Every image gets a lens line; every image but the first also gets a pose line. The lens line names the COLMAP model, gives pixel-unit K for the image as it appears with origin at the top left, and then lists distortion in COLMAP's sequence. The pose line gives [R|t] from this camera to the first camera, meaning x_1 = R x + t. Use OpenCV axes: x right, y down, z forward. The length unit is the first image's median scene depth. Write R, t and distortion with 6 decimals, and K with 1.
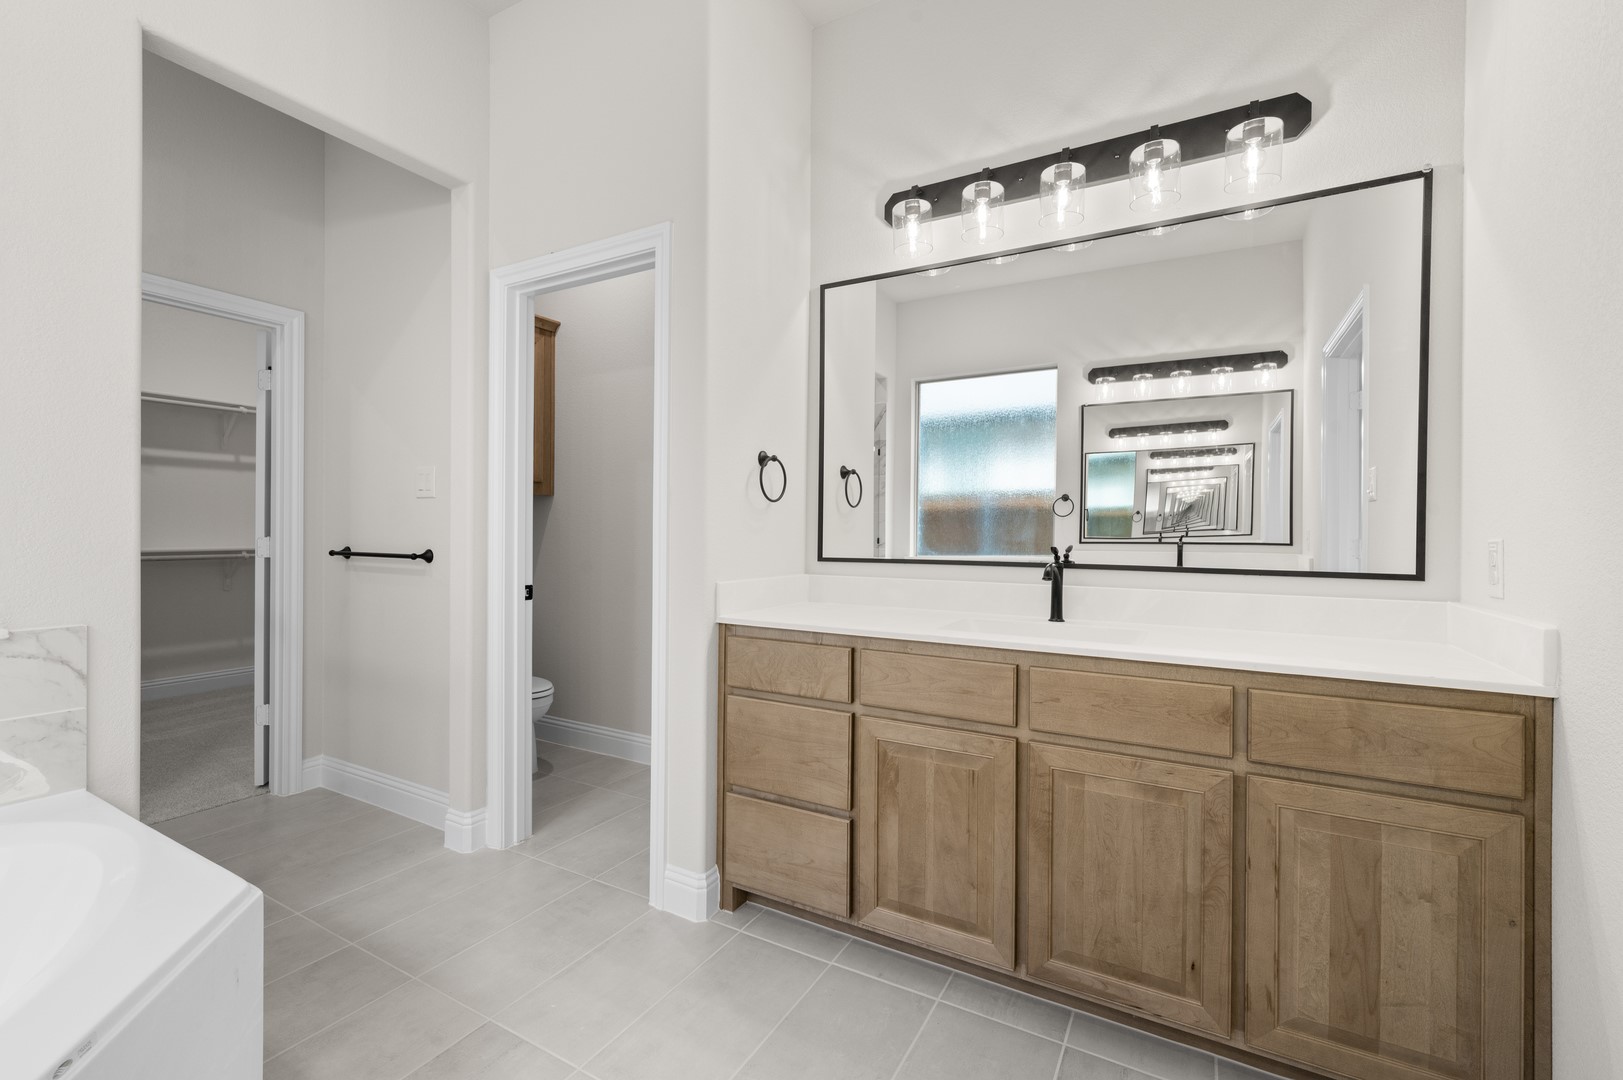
lens RADIAL K [[694.0, 0, 812.7], [0, 694.0, 537.2], [0, 0, 1]] dist [-0.002735, 0.000211]
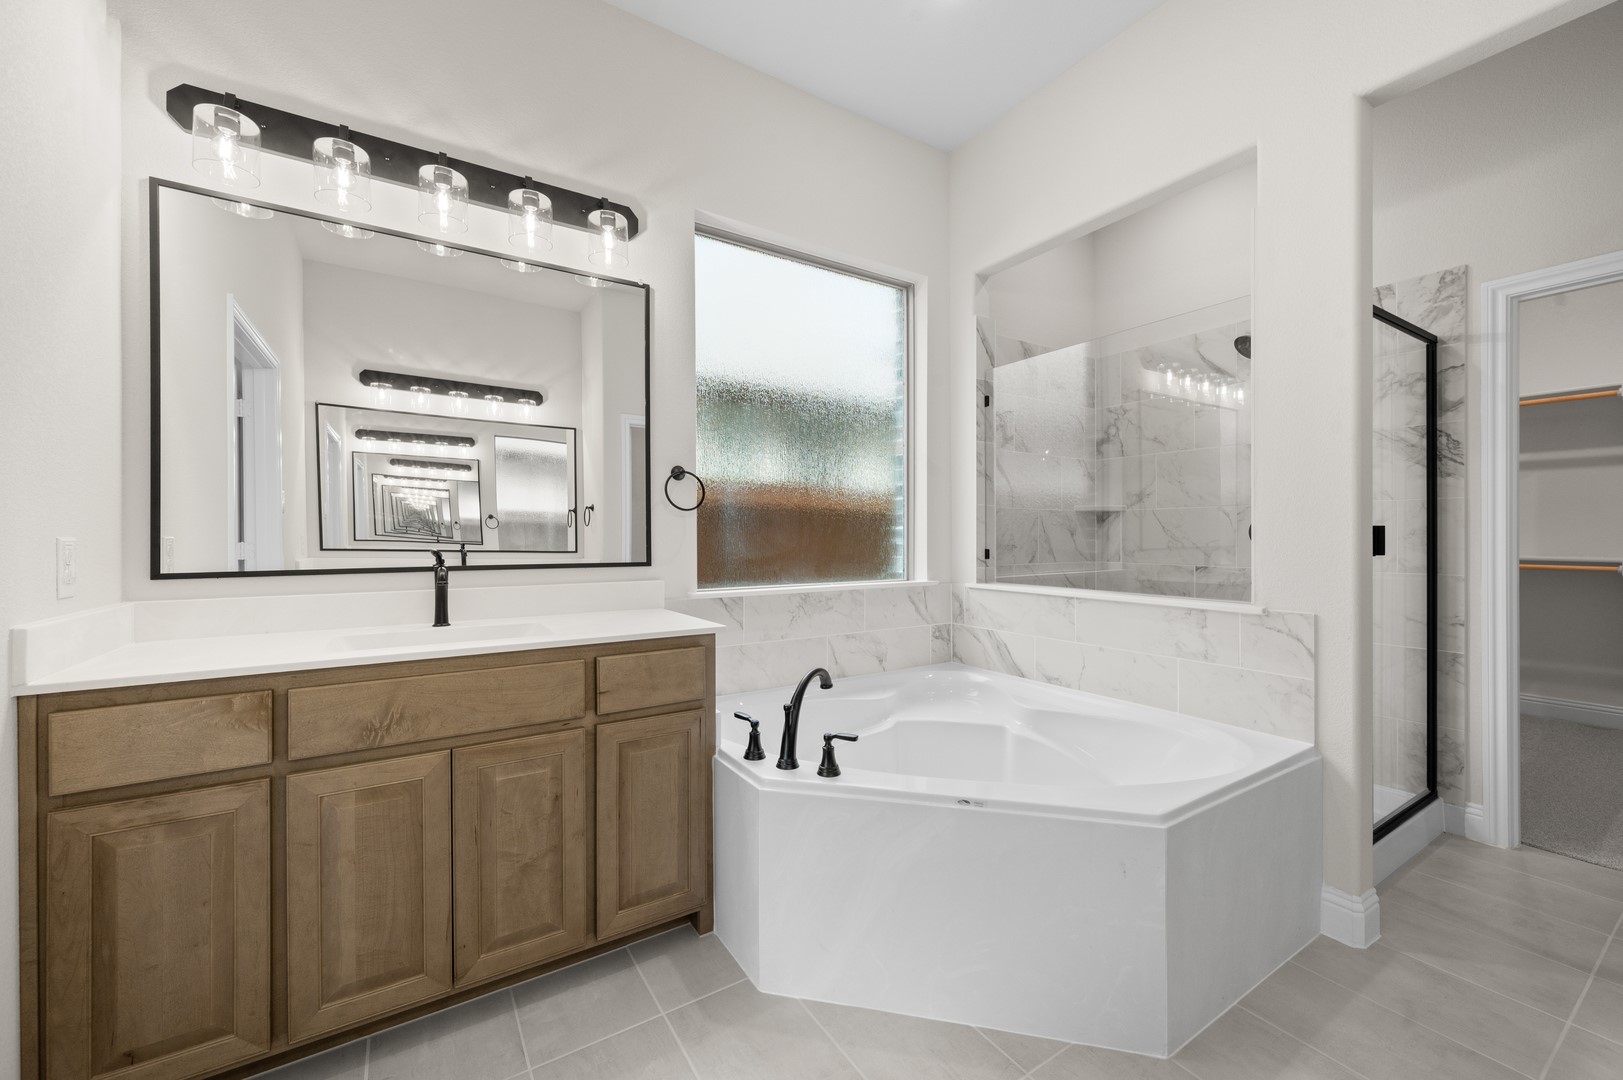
lens RADIAL K [[634.8, 0, 810.5], [0, 634.8, 537.0], [0, 0, 1]] dist [-0.000154, 0.000218]
pose [[0.475506, -0.007841, 0.879678, -0.195697], [0.014022, 0.999901, 0.001333, 0.000198], [-0.879601, 0.011701, 0.475568, 0.103480]]
